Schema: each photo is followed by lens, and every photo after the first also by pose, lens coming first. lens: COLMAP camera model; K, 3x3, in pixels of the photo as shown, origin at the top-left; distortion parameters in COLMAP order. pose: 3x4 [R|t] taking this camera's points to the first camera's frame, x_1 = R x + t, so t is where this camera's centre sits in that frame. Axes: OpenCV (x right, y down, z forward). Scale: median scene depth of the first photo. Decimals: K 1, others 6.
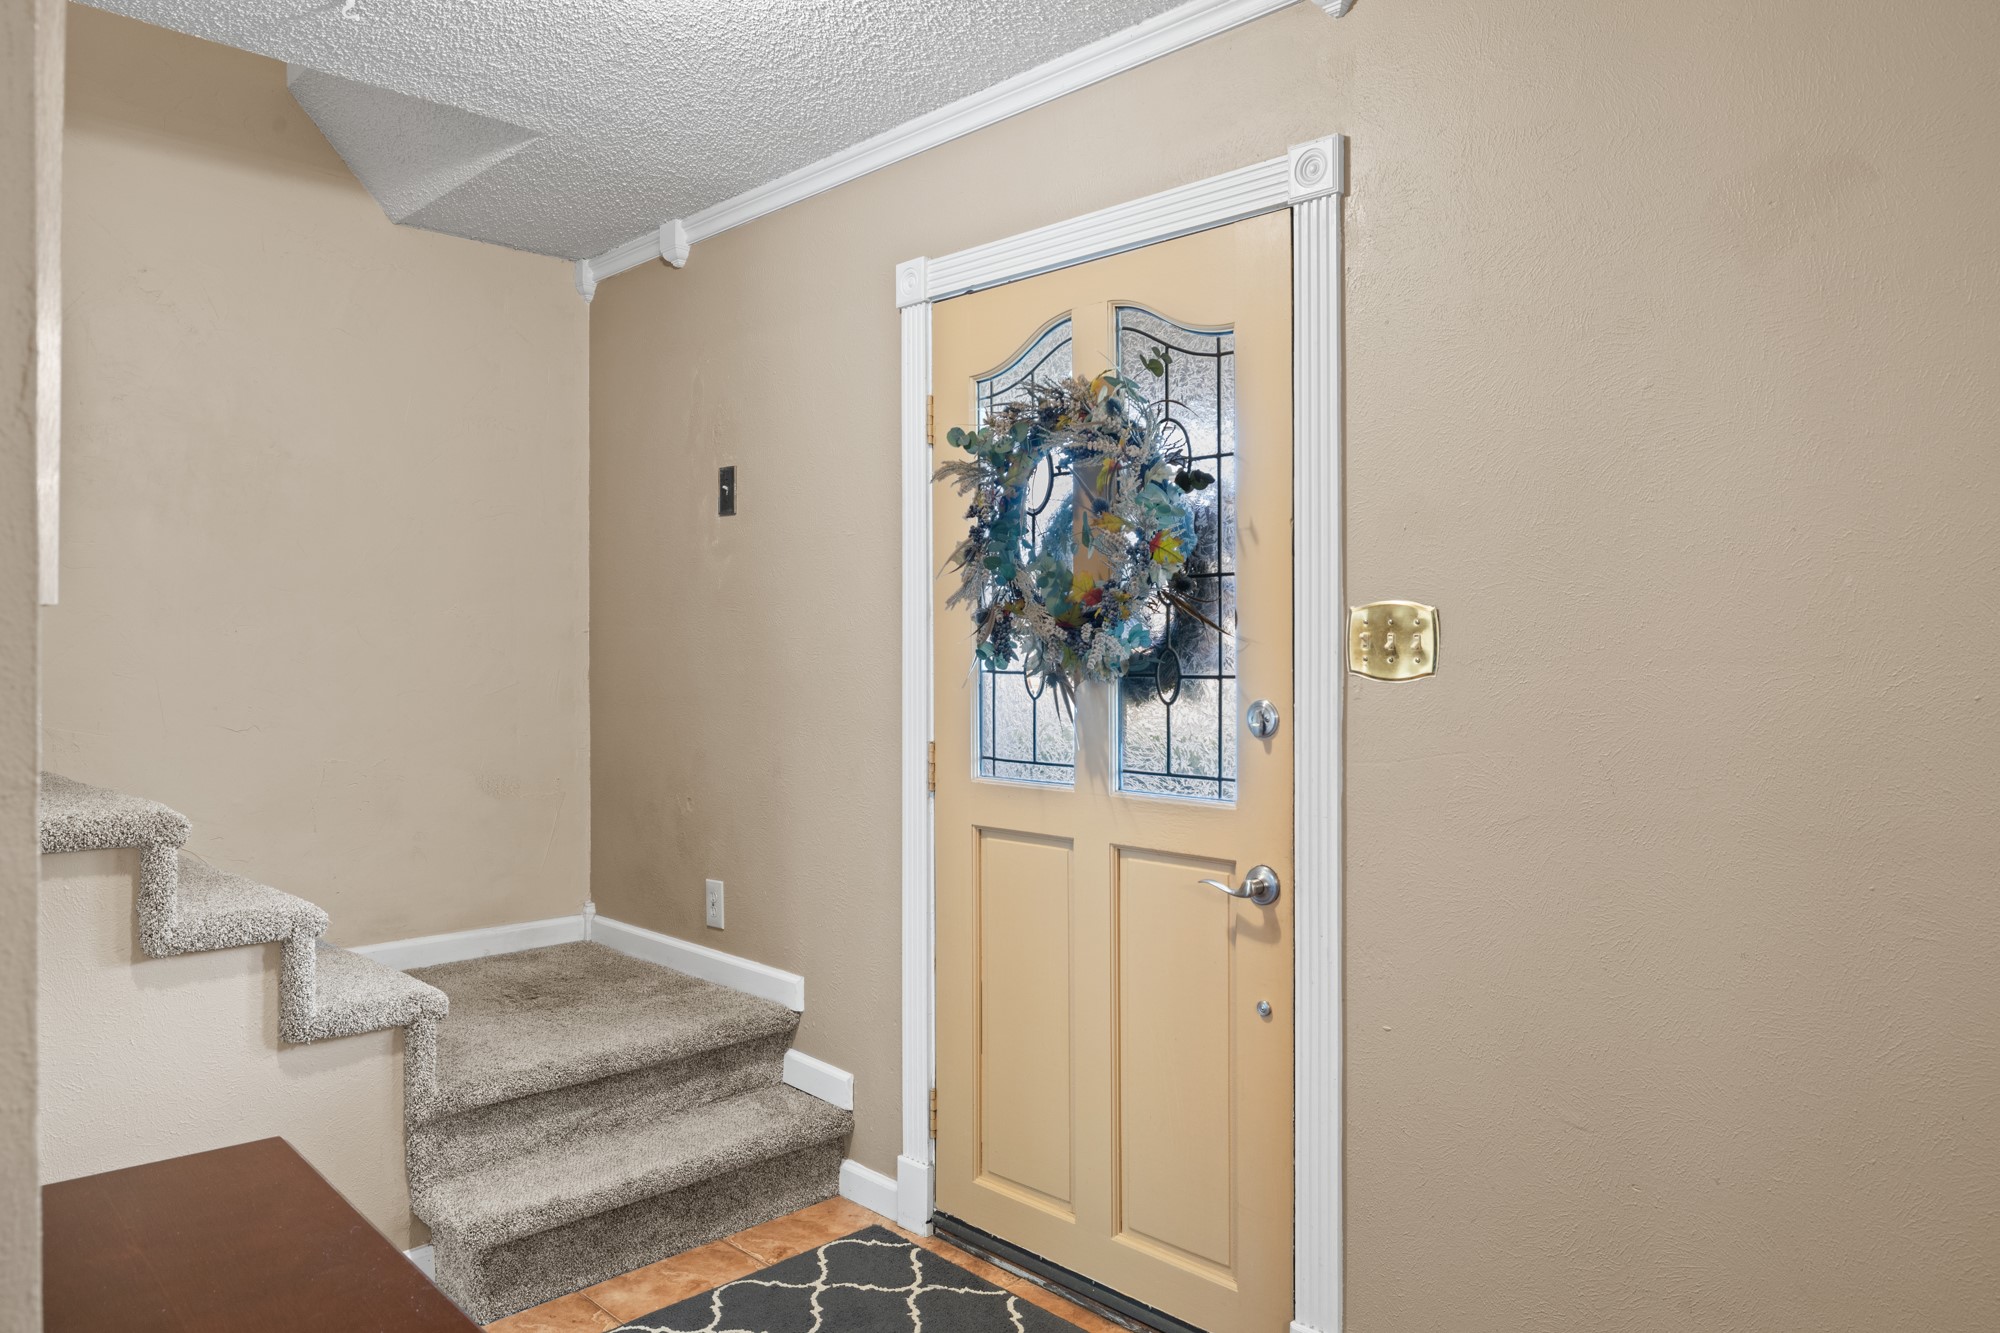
lens RADIAL K [[1367.5, 0, 1003.3], [0, 1367.5, 647.9], [0, 0, 1]] dist [-0.000701, -0.000266]
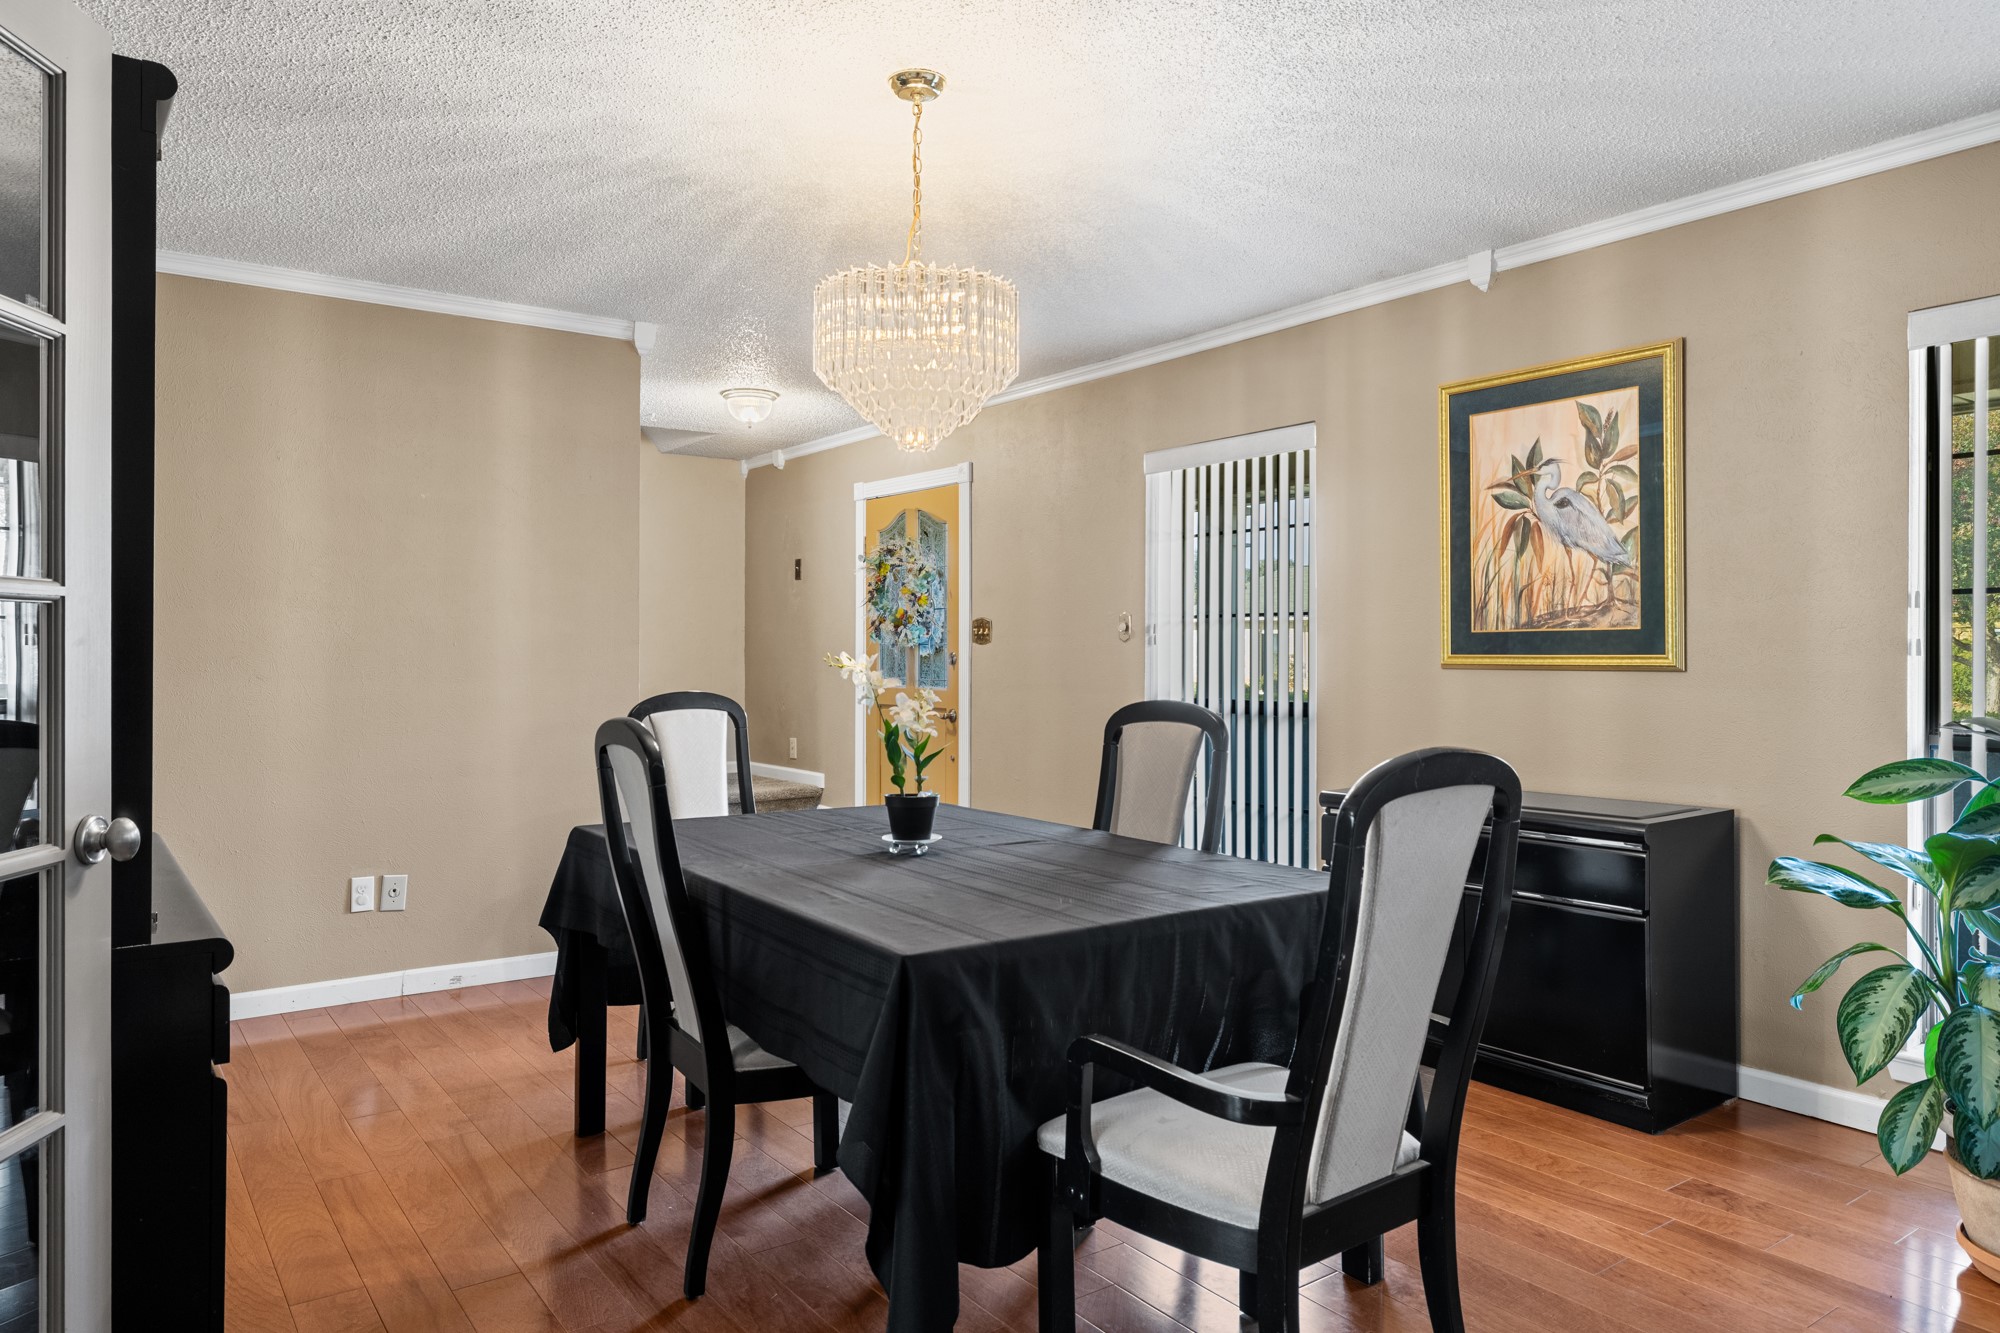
lens RADIAL K [[1299.3, 0, 1002.2], [0, 1299.3, 640.7], [0, 0, 1]] dist [-0.004318, -0.000156]
pose [[0.989800, 0.000919, -0.142458, 0.548722], [-0.002281, 0.999953, -0.009398, 0.031639], [0.142442, 0.009627, 0.989756, -1.363754]]
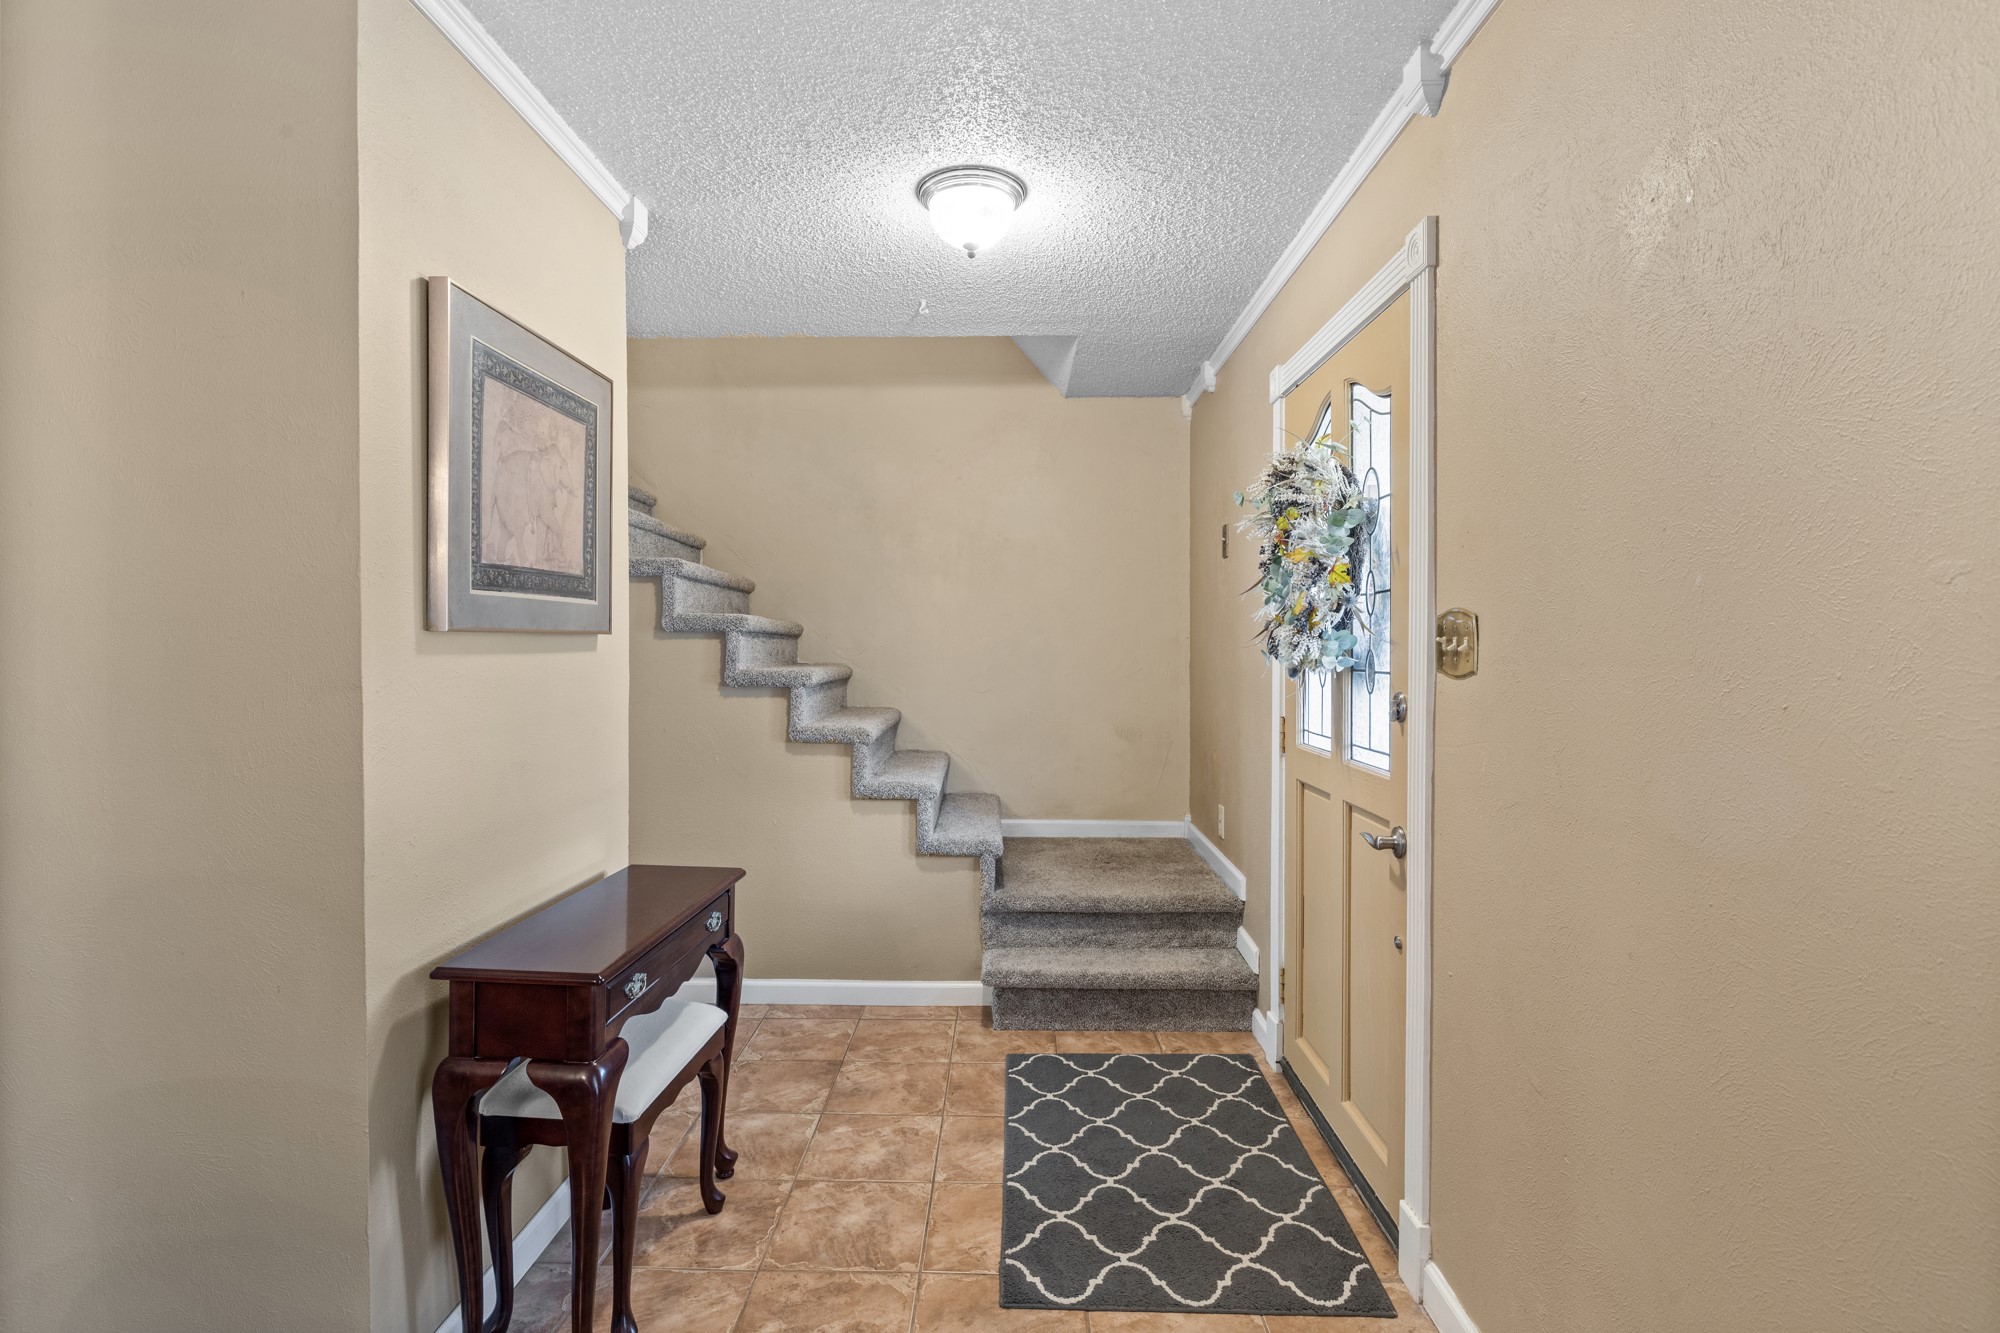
lens RADIAL K [[978.0, 0, 968.7], [0, 978.0, 662.6], [0, 0, 1]] dist [0.002747, 0.000134]
pose [[0.689637, 0.013983, -0.724020, 0.446079], [-0.003521, 0.999866, 0.015957, -0.000485], [0.724146, -0.008455, 0.689594, 0.092112]]
